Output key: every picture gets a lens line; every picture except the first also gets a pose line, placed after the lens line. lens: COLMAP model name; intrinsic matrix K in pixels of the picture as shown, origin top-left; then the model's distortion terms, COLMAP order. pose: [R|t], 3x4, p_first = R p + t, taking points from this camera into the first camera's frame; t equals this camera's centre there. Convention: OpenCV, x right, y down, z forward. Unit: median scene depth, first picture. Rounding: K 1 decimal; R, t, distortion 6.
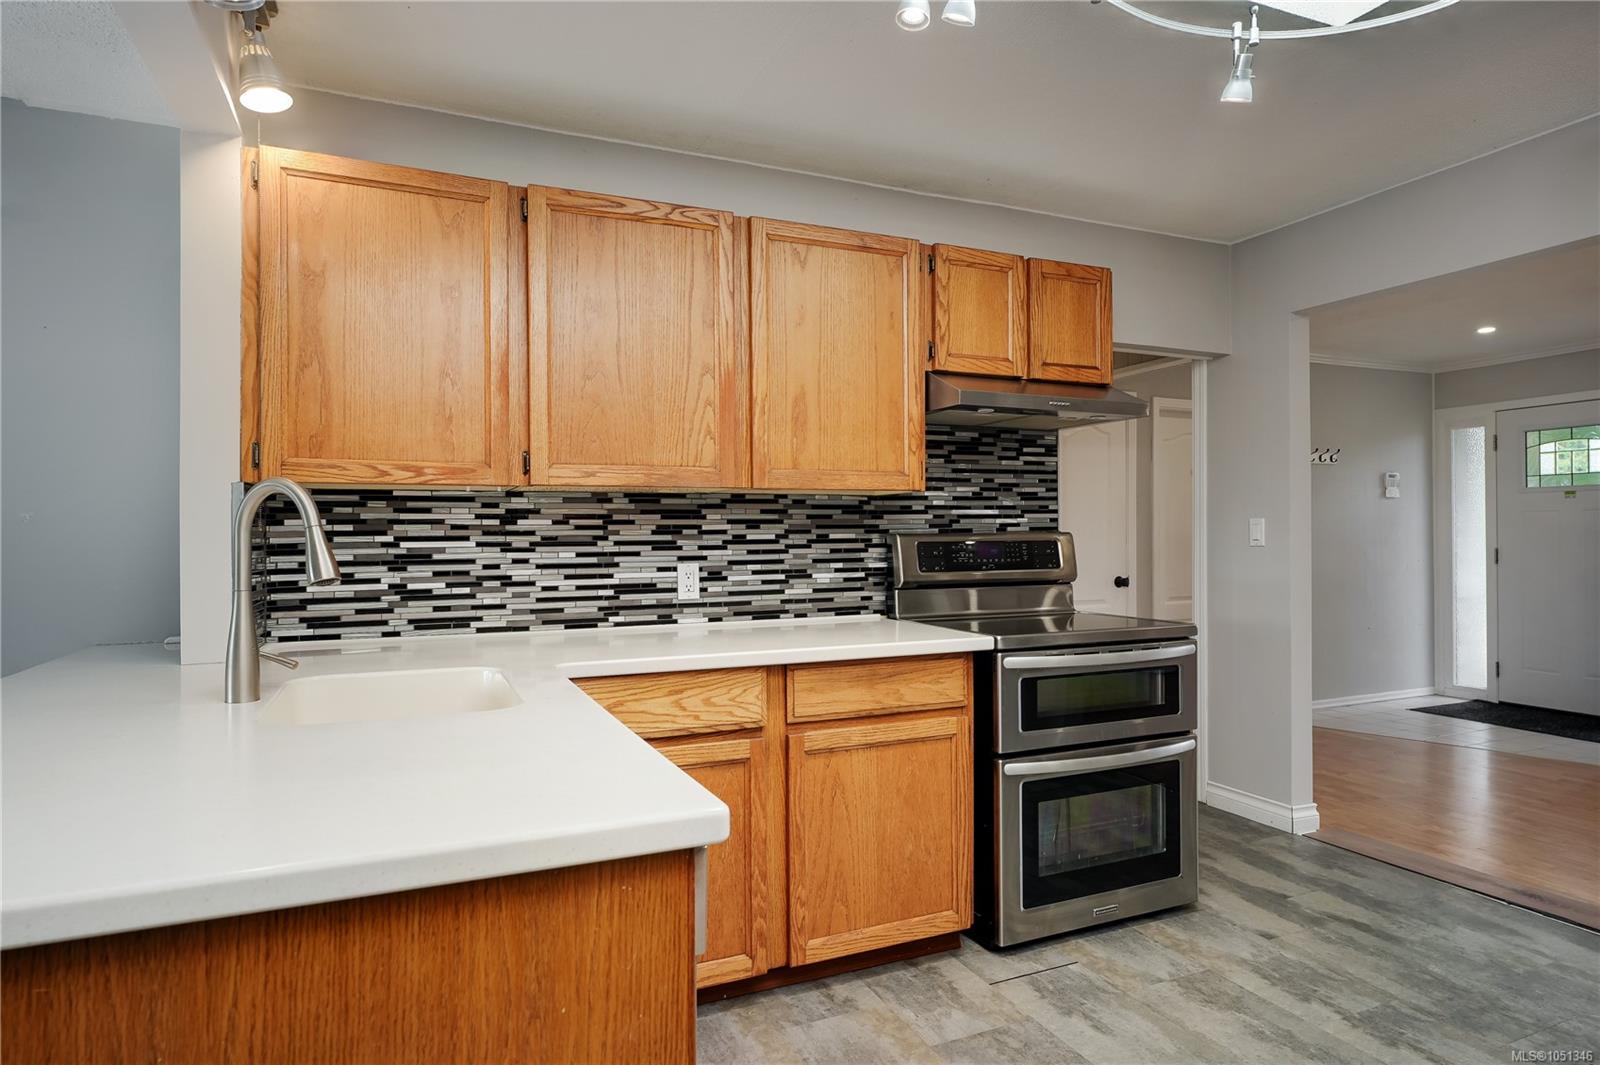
lens RADIAL K [[878.8, 0, 804.3], [0, 878.8, 538.6], [0, 0, 1]] dist [-0.006210, -0.003236]
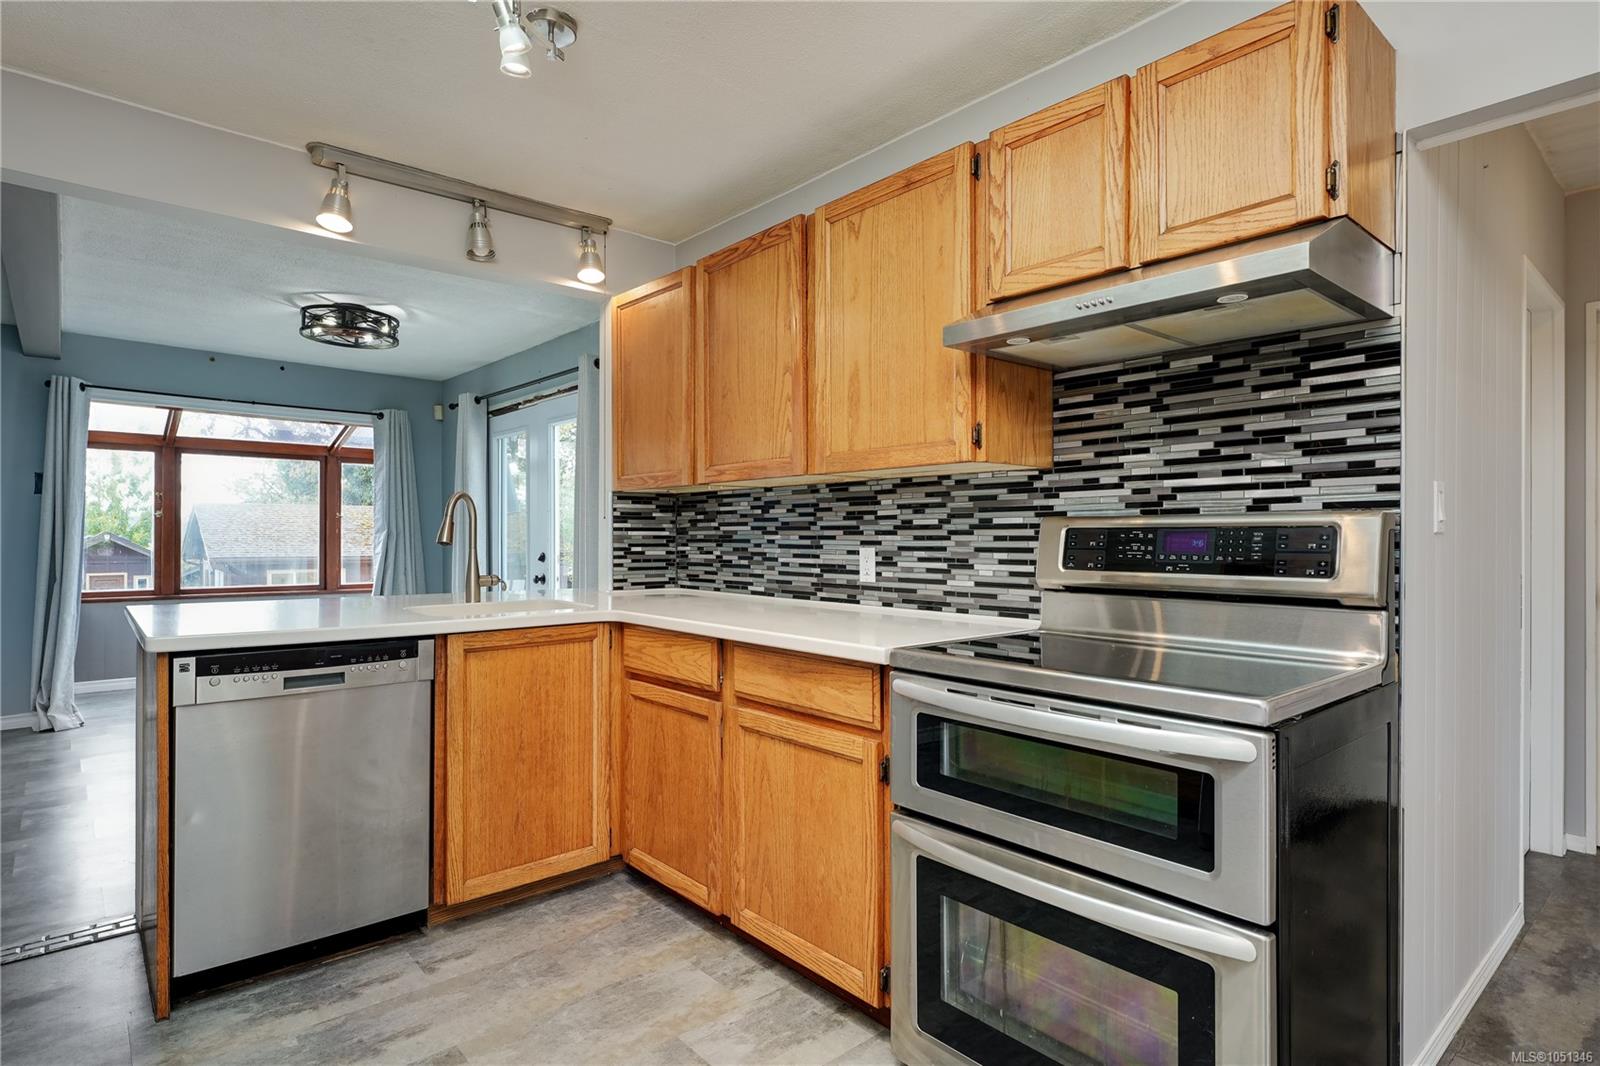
lens RADIAL K [[827.9, 0, 790.1], [0, 827.9, 537.7], [0, 0, 1]] dist [-0.009835, 0.002927]
pose [[0.301351, 0.011835, -0.953440, 0.833371], [-0.004547, 0.999929, 0.010975, 0.006437], [0.953502, 0.001028, 0.301384, 0.661801]]
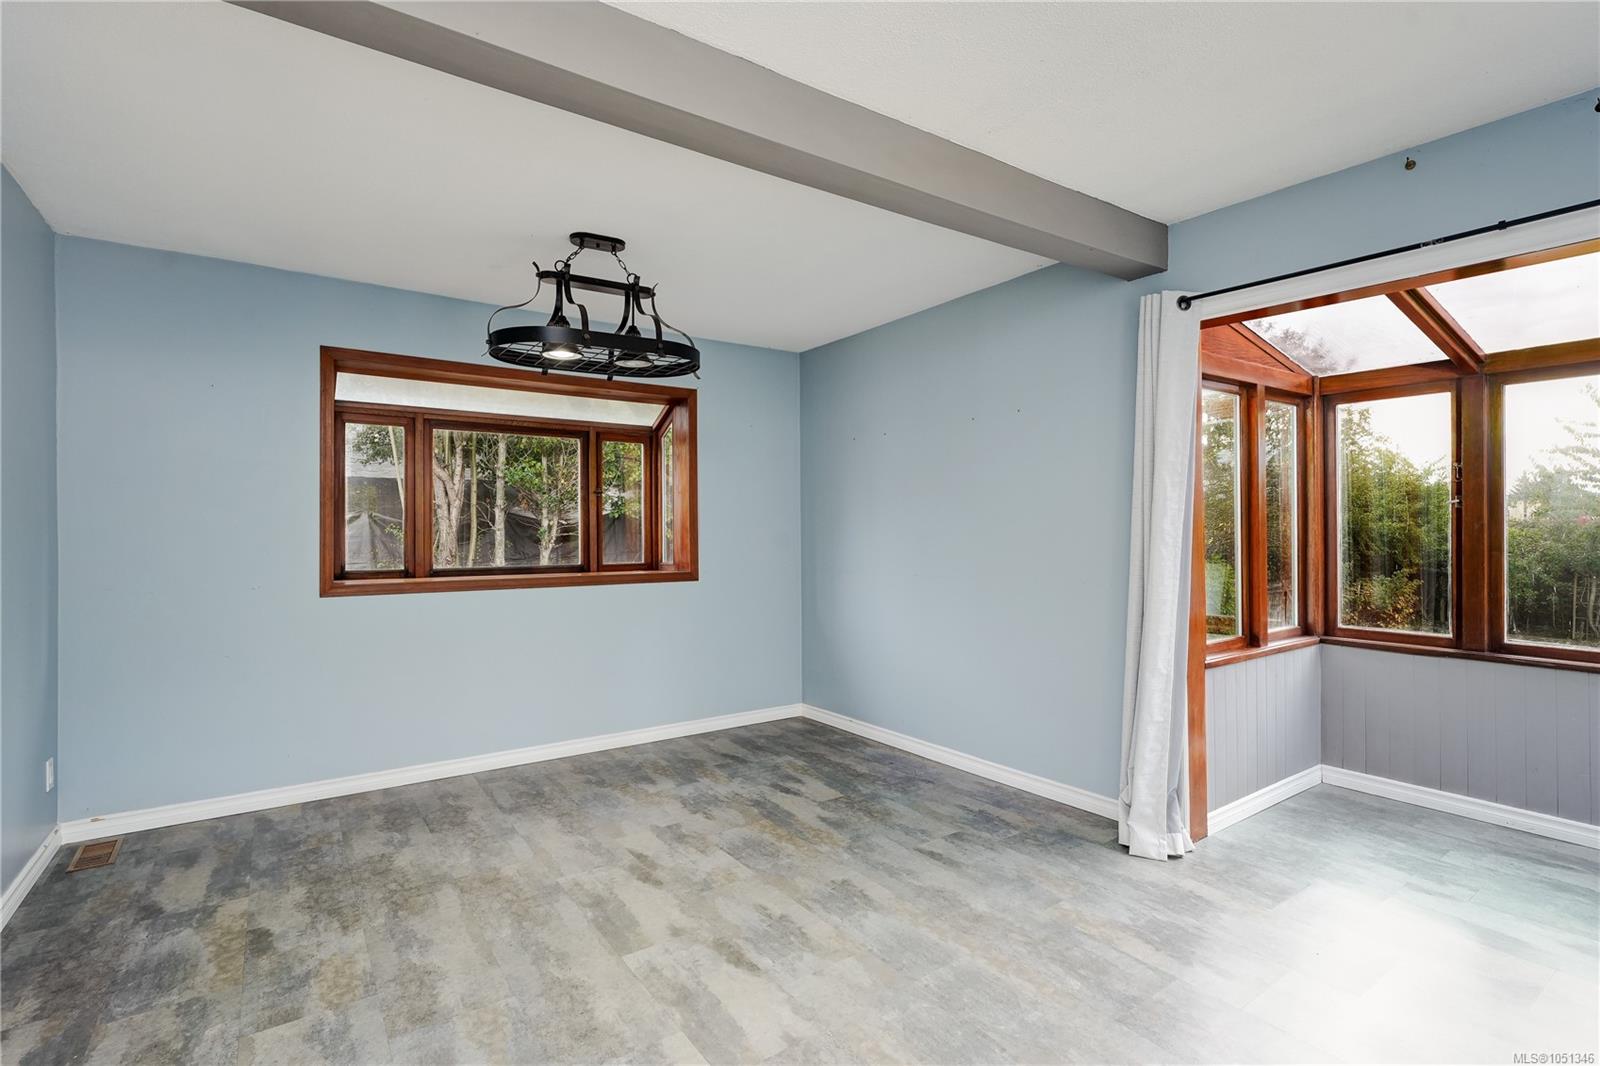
lens RADIAL K [[736.0, 0, 787.1], [0, 736.0, 517.9], [0, 0, 1]] dist [-0.014764, 0.000833]
pose [[-0.982363, 0.017622, -0.186150, -0.784262], [0.019897, 0.999748, -0.010363, -0.008831], [0.185920, -0.013884, -0.982467, 0.585258]]
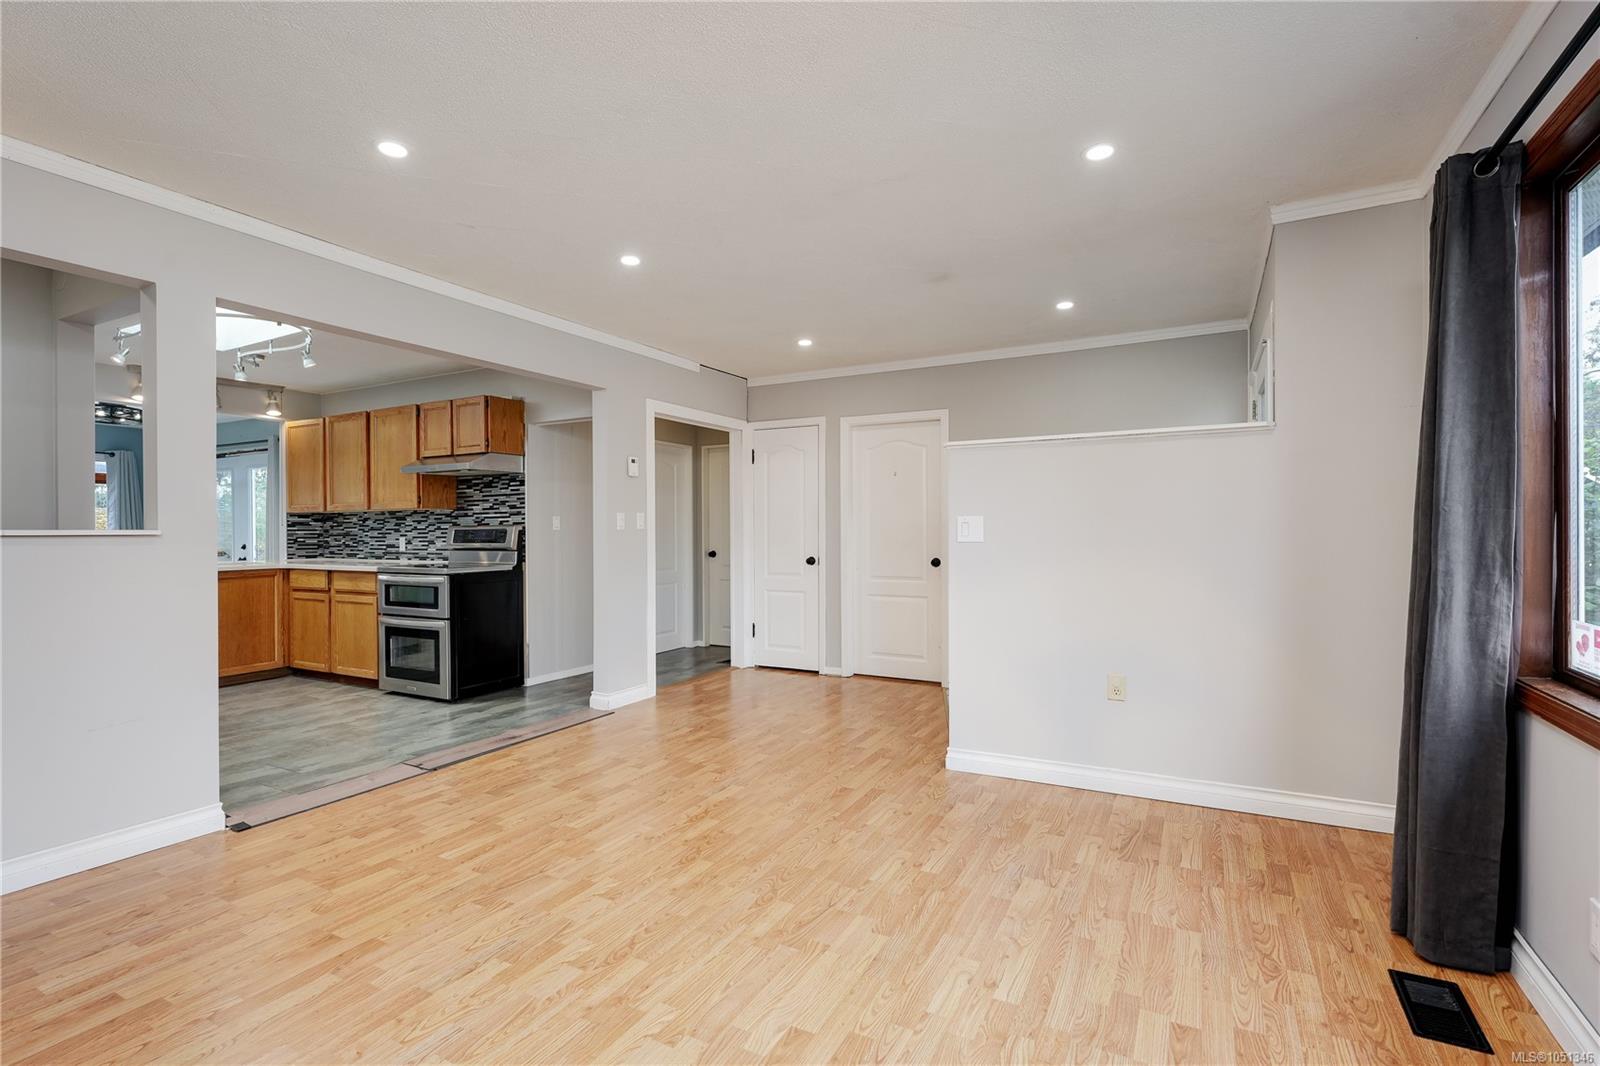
lens RADIAL K [[736.0, 0, 805.3], [0, 736.0, 531.8], [0, 0, 1]] dist [-0.014764, 0.000833]
pose [[0.632510, 0.006511, -0.774525, 2.512987], [0.000566, 0.999961, 0.008869, -0.007500], [0.774552, -0.006048, 0.632481, 0.584692]]
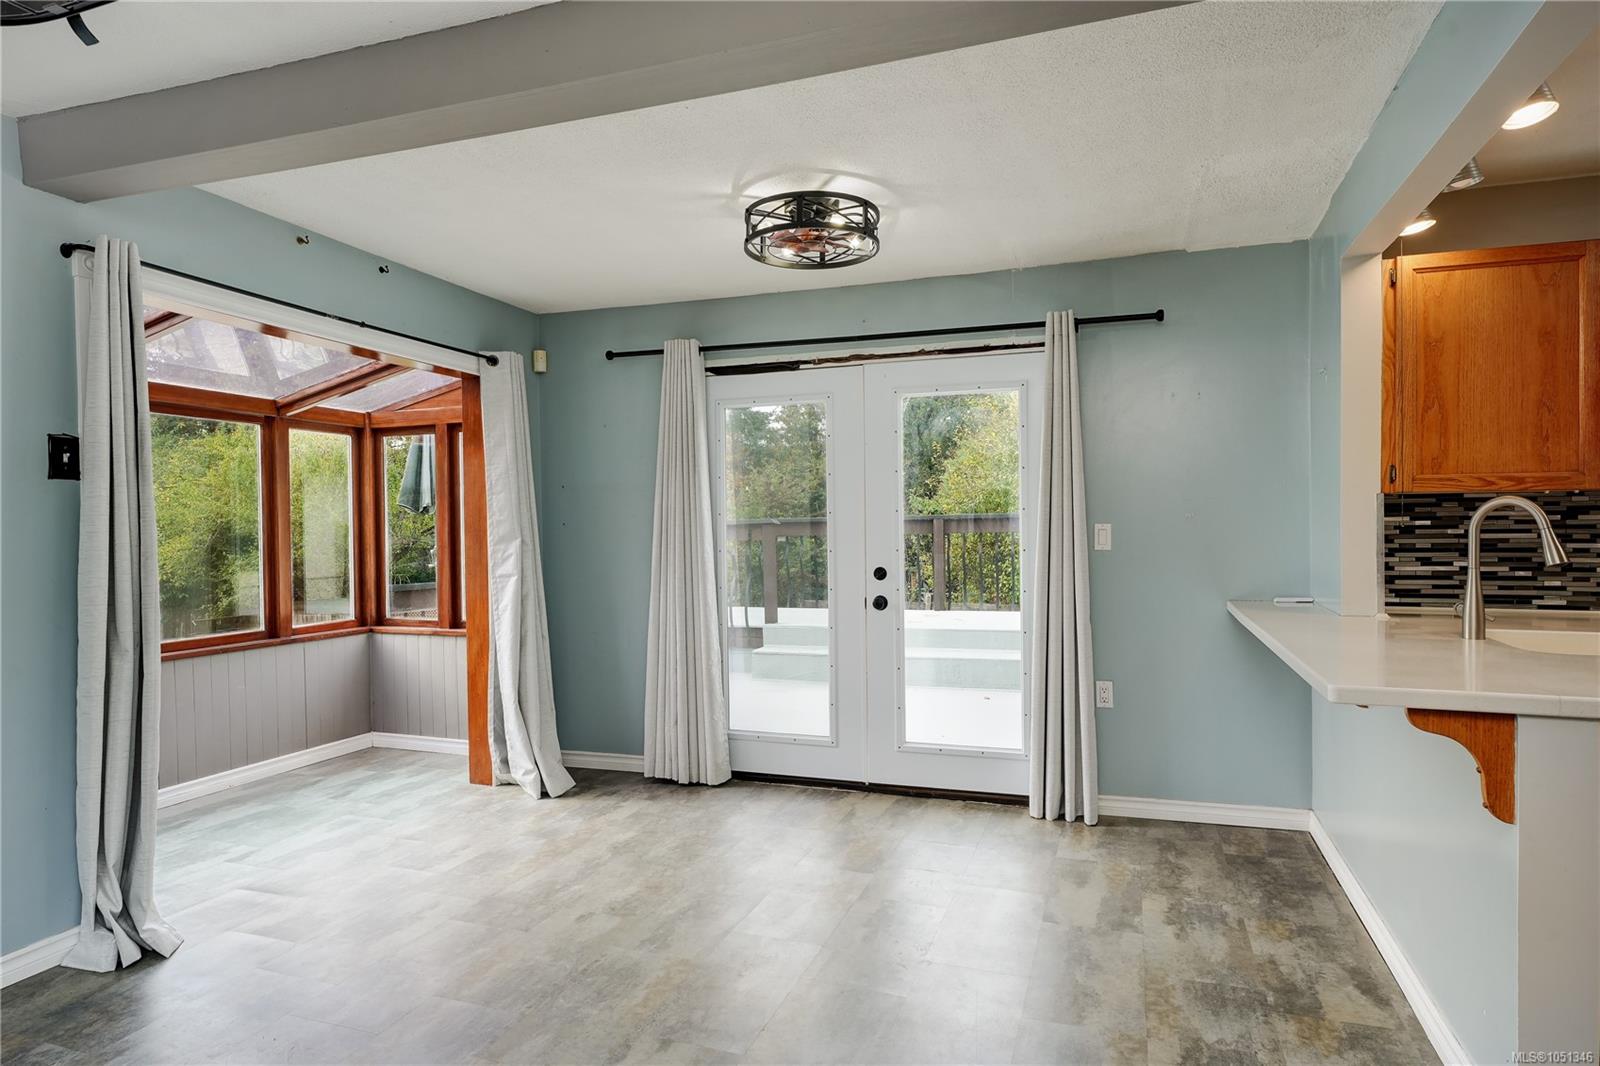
lens RADIAL K [[932.2, 0, 790.5], [0, 932.2, 531.2], [0, 0, 1]] dist [0.003621, -0.001332]
pose [[0.723795, 0.007385, -0.689975, -0.226438], [0.001929, 0.999917, 0.012726, -0.018070], [0.690012, -0.010542, 0.723721, -0.630078]]
